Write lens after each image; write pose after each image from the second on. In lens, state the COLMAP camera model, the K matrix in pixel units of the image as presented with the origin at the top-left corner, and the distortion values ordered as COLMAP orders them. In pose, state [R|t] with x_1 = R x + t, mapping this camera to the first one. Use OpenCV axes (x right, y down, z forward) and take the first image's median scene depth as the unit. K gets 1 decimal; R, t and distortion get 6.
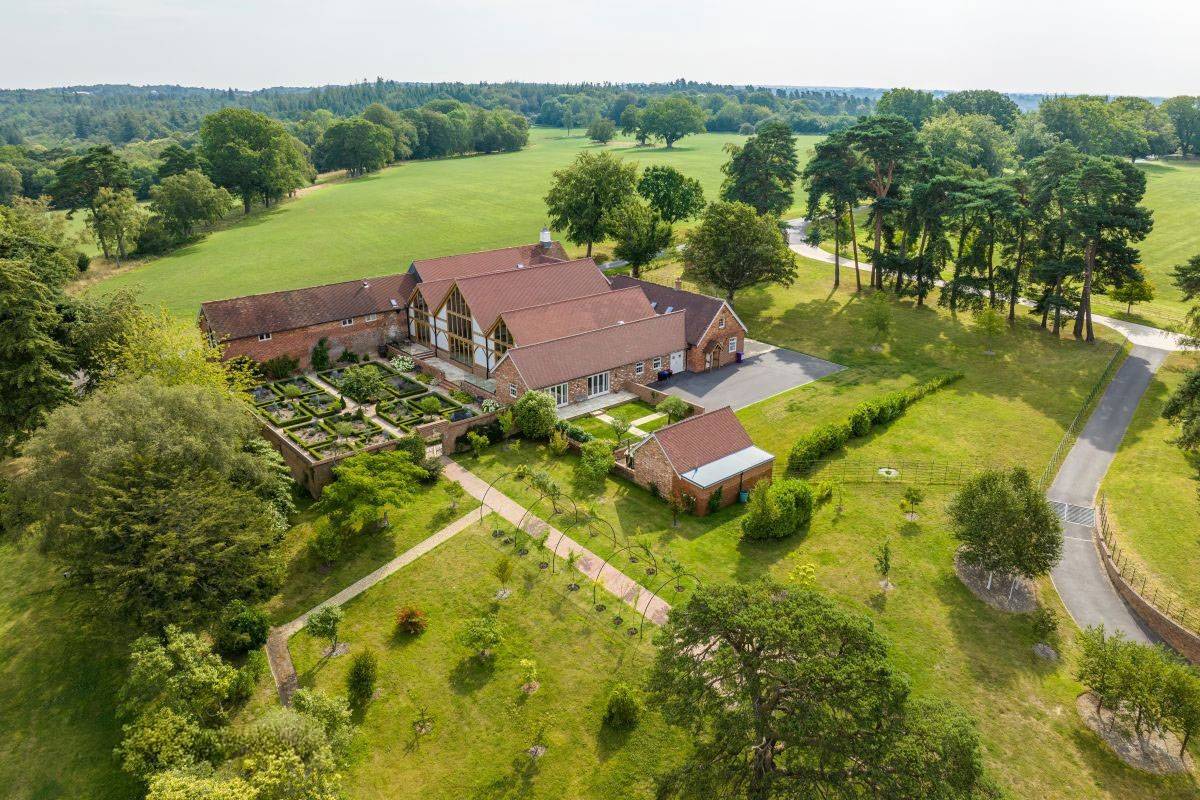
lens RADIAL K [[840.5, 0, 600.0], [0, 840.5, 400.0], [0, 0, 1]] dist [-0.038735, -0.000798]
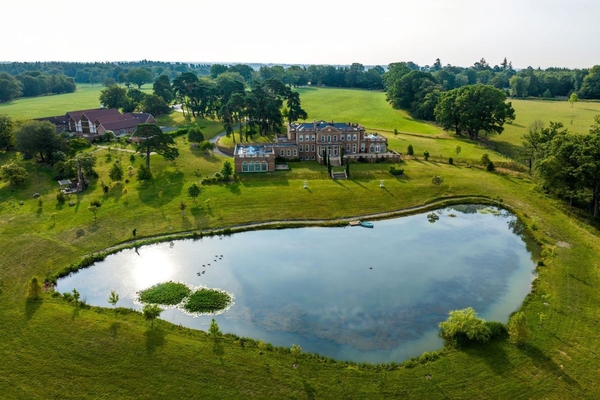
lens RADIAL K [[420.2, 0, 300.0], [0, 420.2, 200.0], [0, 0, 1]] dist [-0.038735, -0.000798]
pose [[0.910709, -0.126584, 0.393175, -0.016629], [0.142298, 0.989763, -0.010946, 0.133594], [-0.387764, 0.065917, 0.919399, -0.369660]]
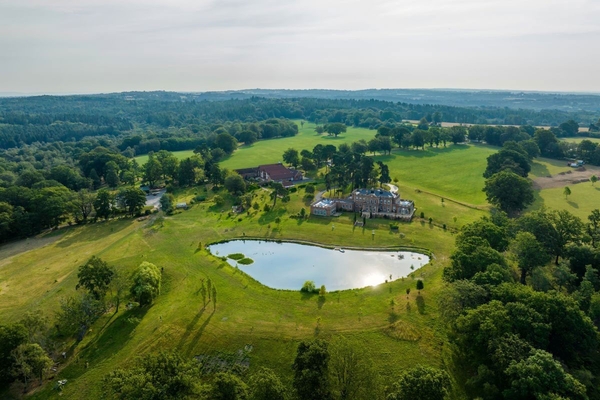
lens RADIAL K [[420.2, 0, 300.0], [0, 420.2, 200.0], [0, 0, 1]] dist [-0.038735, -0.000798]
pose [[0.990947, 0.027775, -0.131349, 0.189630], [-0.040605, 0.994549, -0.096037, 0.144271], [0.127965, 0.100501, 0.986673, -0.774136]]
